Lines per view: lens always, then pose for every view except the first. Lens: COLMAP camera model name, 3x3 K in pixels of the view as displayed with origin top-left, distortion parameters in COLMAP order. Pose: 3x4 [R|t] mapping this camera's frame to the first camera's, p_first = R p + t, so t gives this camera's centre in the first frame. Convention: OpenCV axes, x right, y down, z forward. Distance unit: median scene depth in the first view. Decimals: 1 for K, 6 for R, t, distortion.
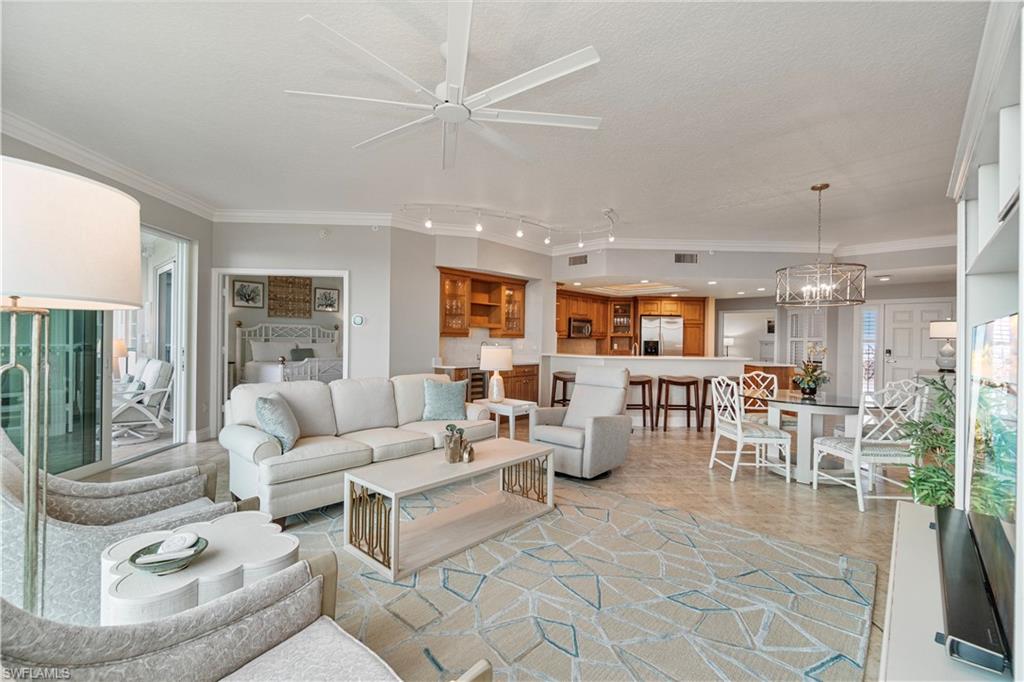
lens RADIAL K [[442.1, 0, 508.2], [0, 442.1, 339.1], [0, 0, 1]] dist [-0.002191, 0.000328]
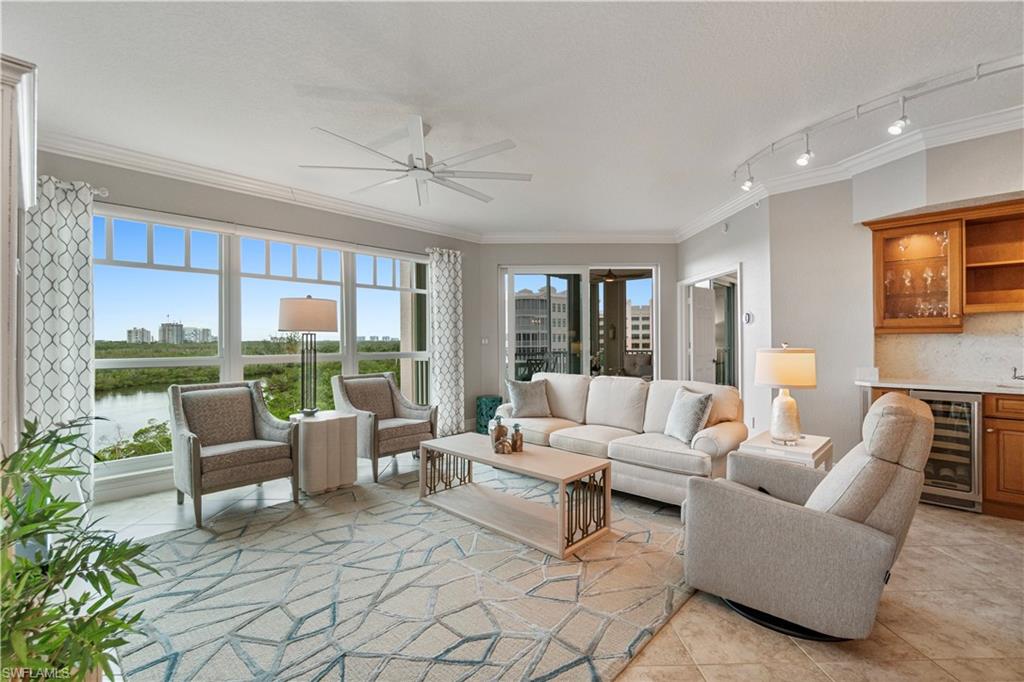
lens RADIAL K [[442.1, 0, 508.2], [0, 442.1, 339.1], [0, 0, 1]] dist [-0.002191, 0.000328]
pose [[-0.002357, -0.016138, -0.999867, 0.382551], [0.007396, 0.999842, -0.016155, 0.006030], [0.999970, -0.007433, -0.002237, 0.396180]]
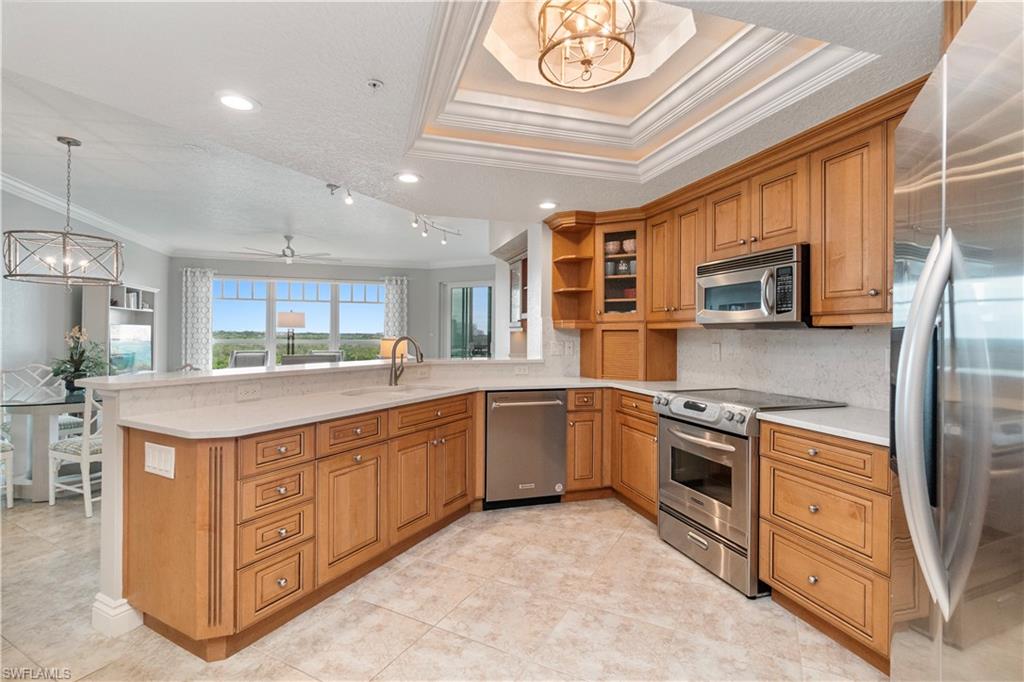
lens RADIAL K [[480.2, 0, 512.8], [0, 480.2, 332.8], [0, 0, 1]] dist [-0.009274, 0.000439]
pose [[-0.501671, -0.022691, -0.864761, 0.606161], [-0.014871, 0.999734, -0.017606, 0.011848], [0.864931, 0.004027, -0.501875, 1.249054]]
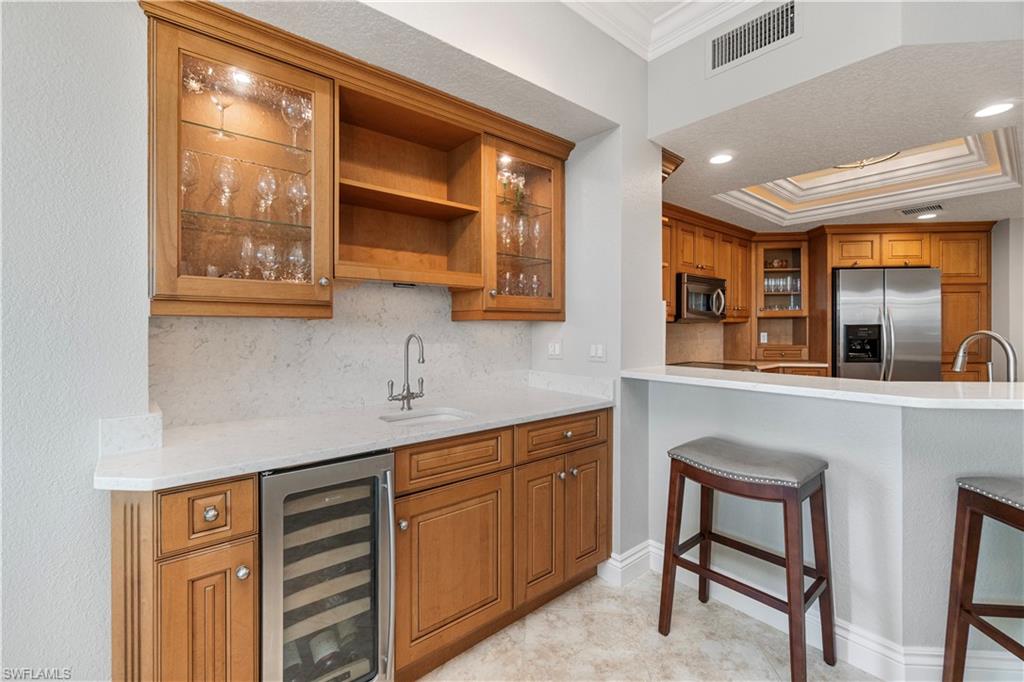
lens RADIAL K [[445.4, 0, 510.5], [0, 445.4, 329.4], [0, 0, 1]] dist [-0.001265, 0.000334]
pose [[0.992301, -0.015611, -0.122859, 0.036493], [0.016105, 0.999866, 0.003028, 0.002023], [0.122795, -0.004983, 0.992420, 0.658830]]
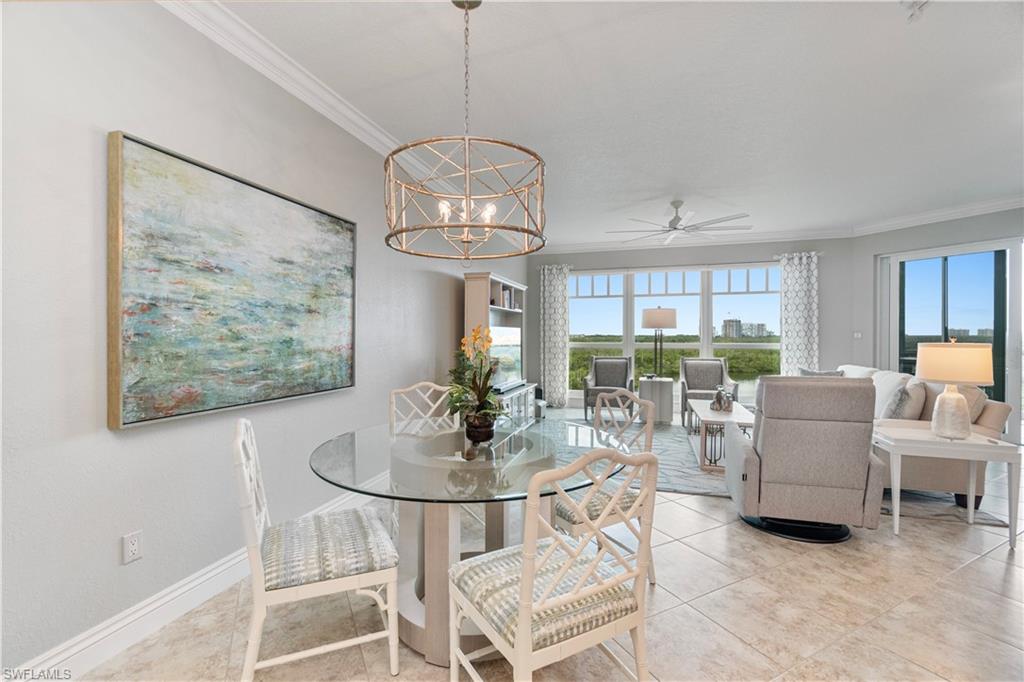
lens RADIAL K [[442.1, 0, 508.2], [0, 442.1, 339.1], [0, 0, 1]] dist [-0.002191, 0.000328]
pose [[-0.902463, -0.011007, -0.430627, 0.495052], [-0.011791, 0.999930, -0.000848, 0.011993], [0.430606, 0.004312, -0.902530, 0.825341]]
